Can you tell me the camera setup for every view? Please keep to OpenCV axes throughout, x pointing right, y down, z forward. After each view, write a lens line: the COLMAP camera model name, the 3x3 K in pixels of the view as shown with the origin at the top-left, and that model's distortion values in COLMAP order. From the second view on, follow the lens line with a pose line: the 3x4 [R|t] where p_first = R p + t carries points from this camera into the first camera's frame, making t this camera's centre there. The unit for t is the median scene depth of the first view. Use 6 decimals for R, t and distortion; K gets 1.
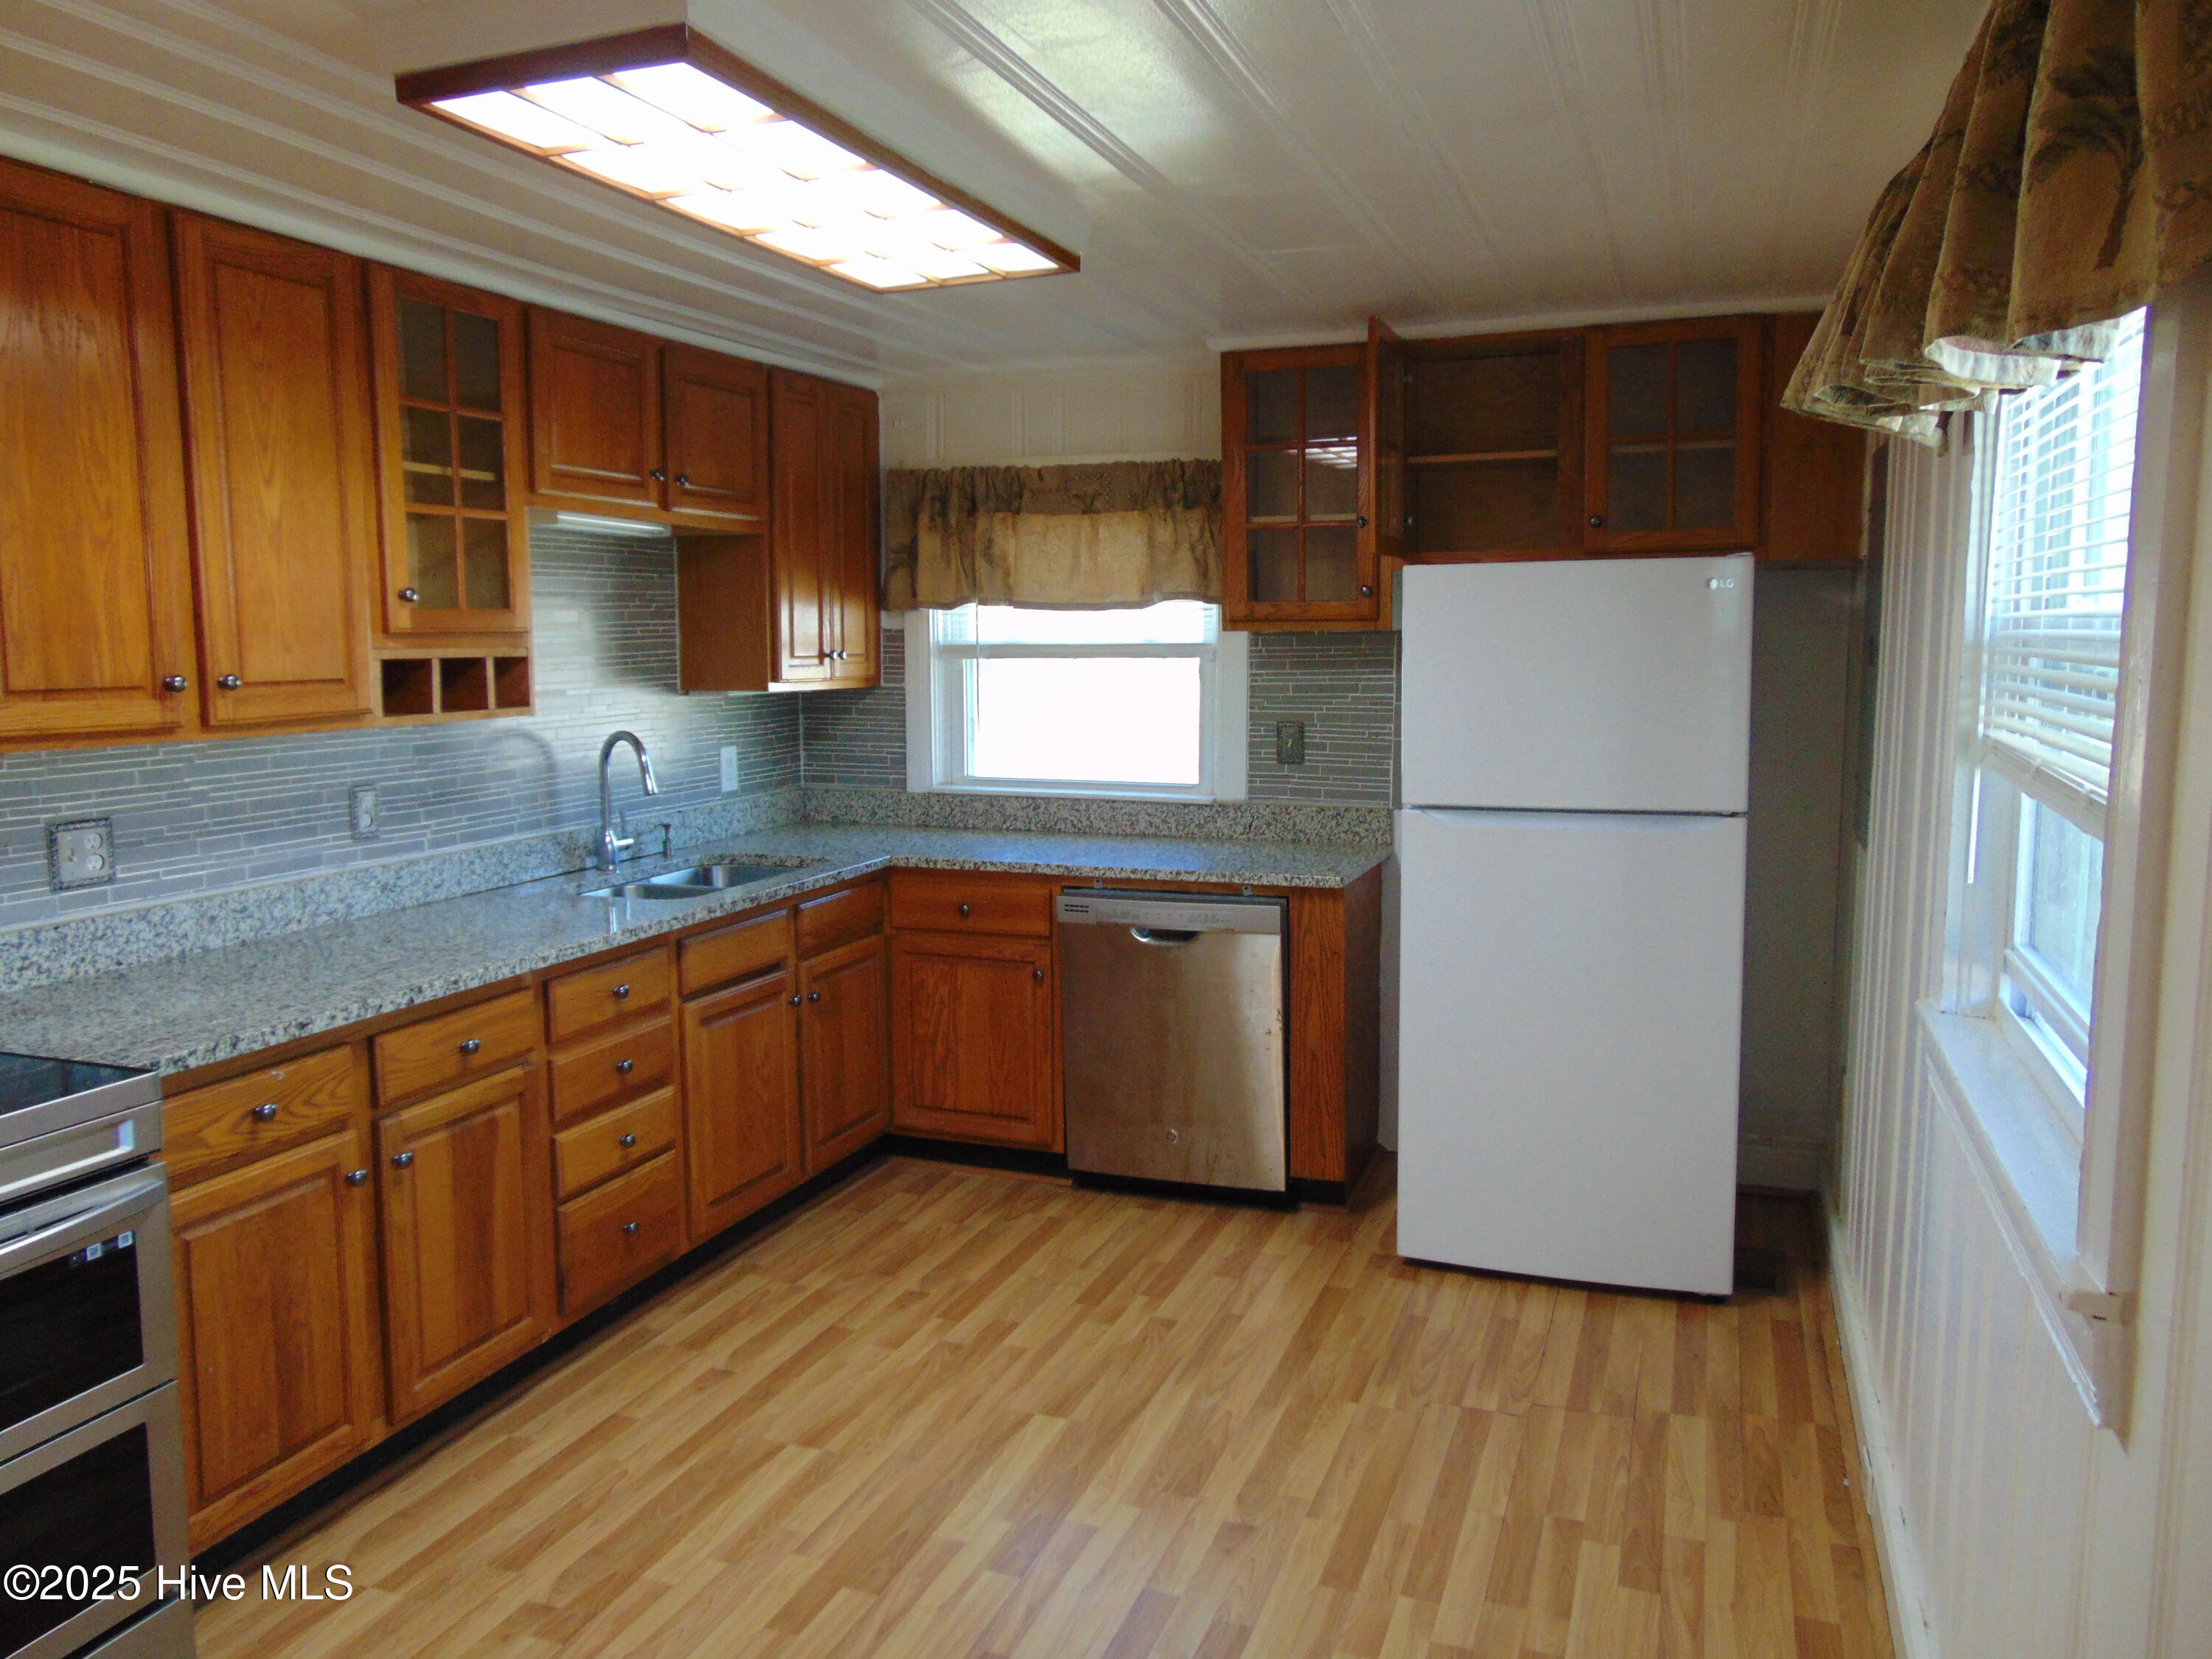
lens RADIAL K [[1658.1, 0, 1115.6], [0, 1658.1, 819.0], [0, 0, 1]] dist [-0.038318, 0.075384]
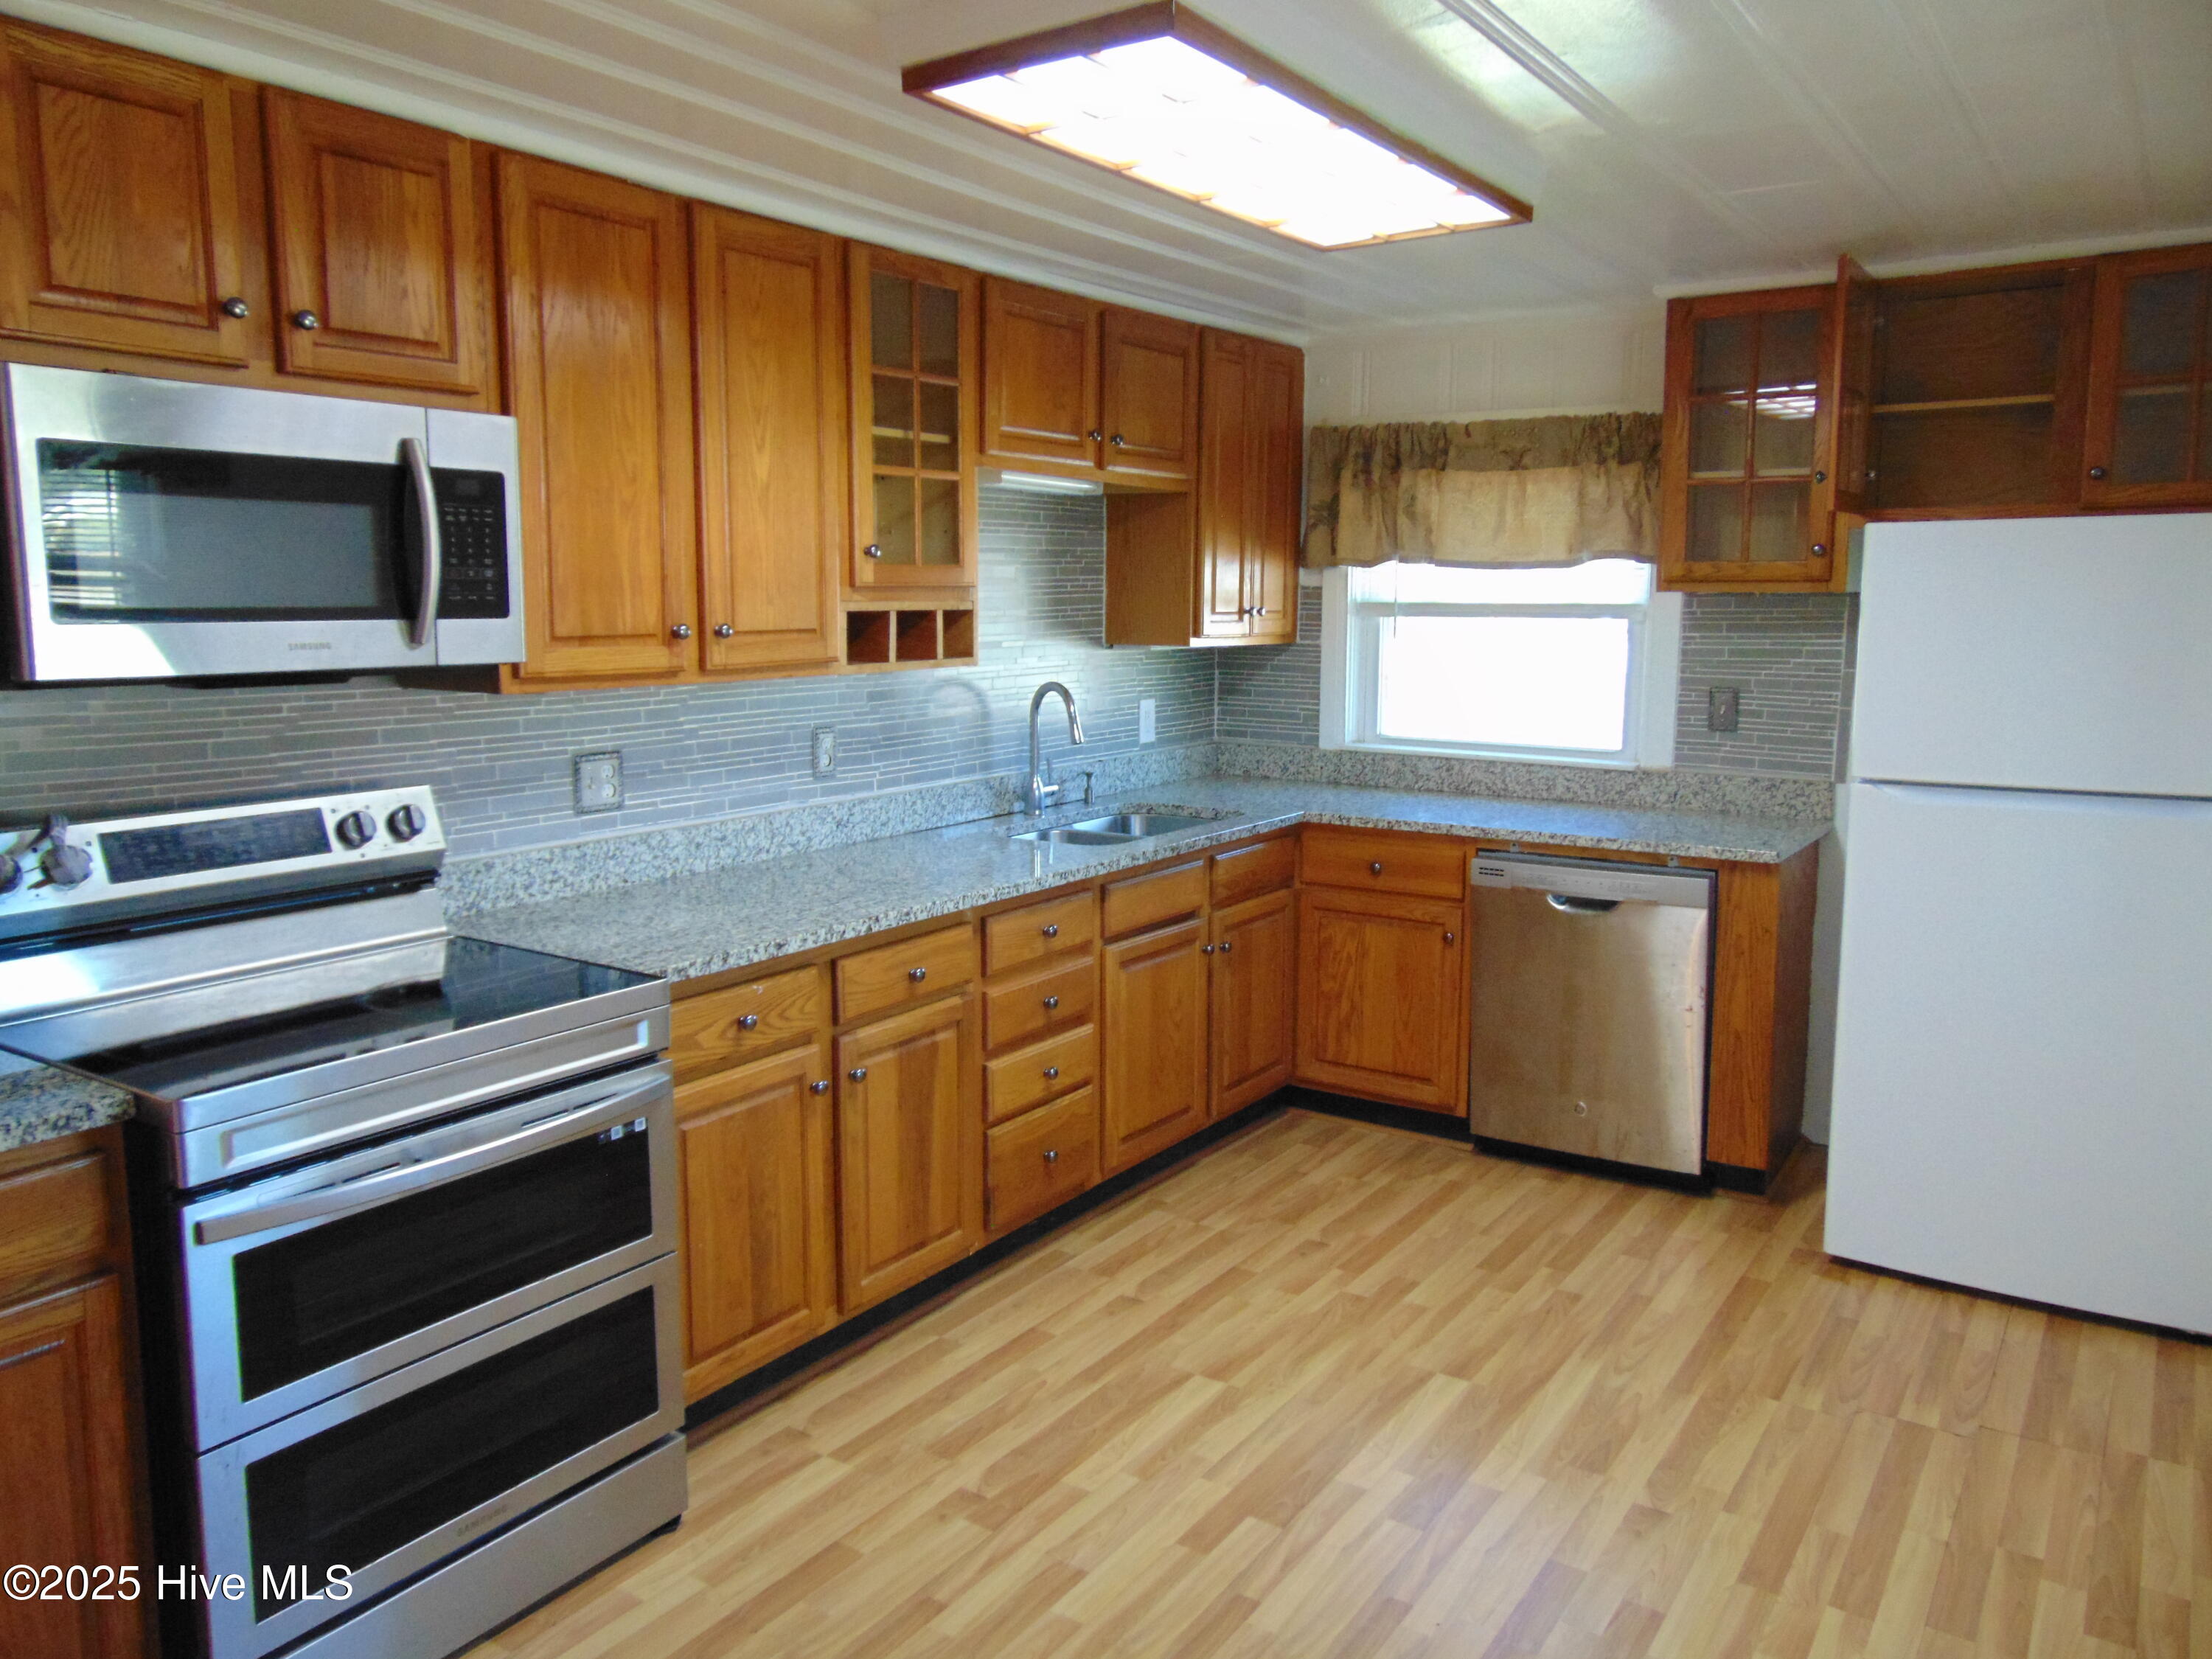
lens RADIAL K [[1658.1, 0, 1109.5], [0, 1658.1, 821.8], [0, 0, 1]] dist [-0.038318, 0.075384]
pose [[0.971975, 0.039715, -0.231706, -0.020672], [-0.033307, 0.998948, 0.031505, 0.000721], [0.232713, -0.022905, 0.972276, -0.012687]]
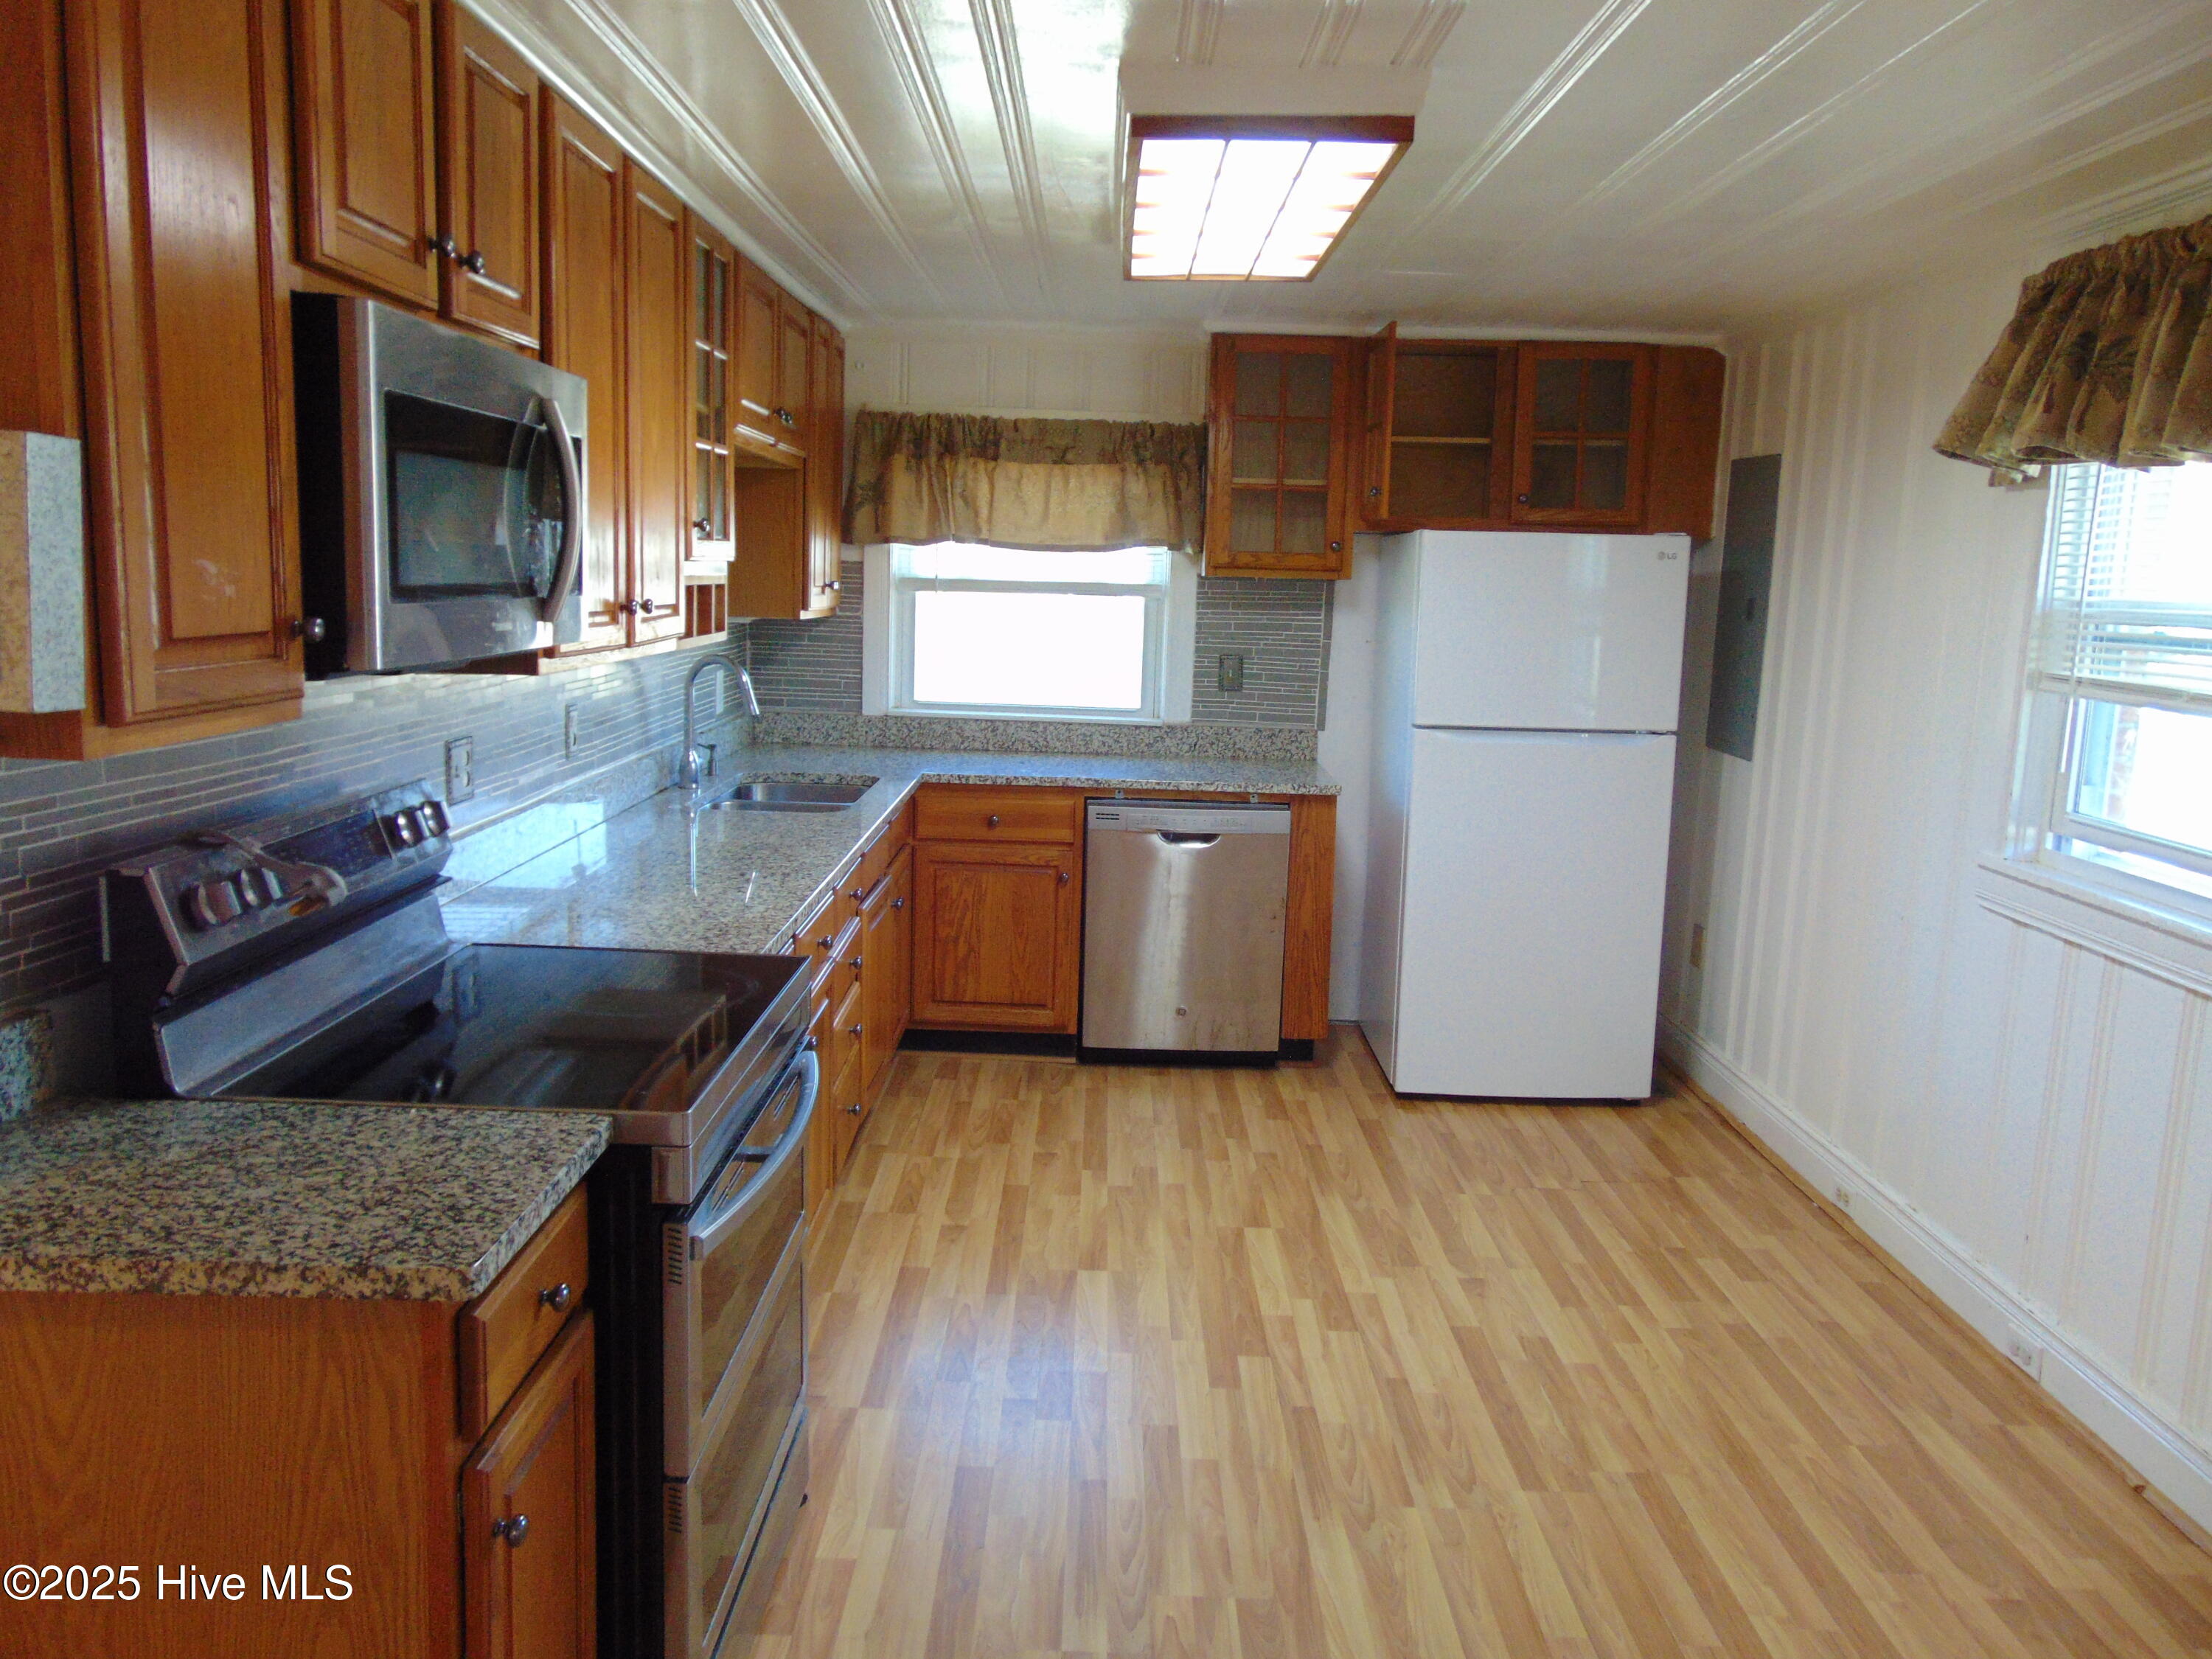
lens RADIAL K [[1658.1, 0, 1115.5], [0, 1658.1, 819.5], [0, 0, 1]] dist [-0.038318, 0.075384]
pose [[0.938059, -0.018349, 0.345989, -0.498109], [0.003516, 0.999049, 0.043449, 0.007501], [-0.346457, -0.039541, 0.937232, -0.084198]]
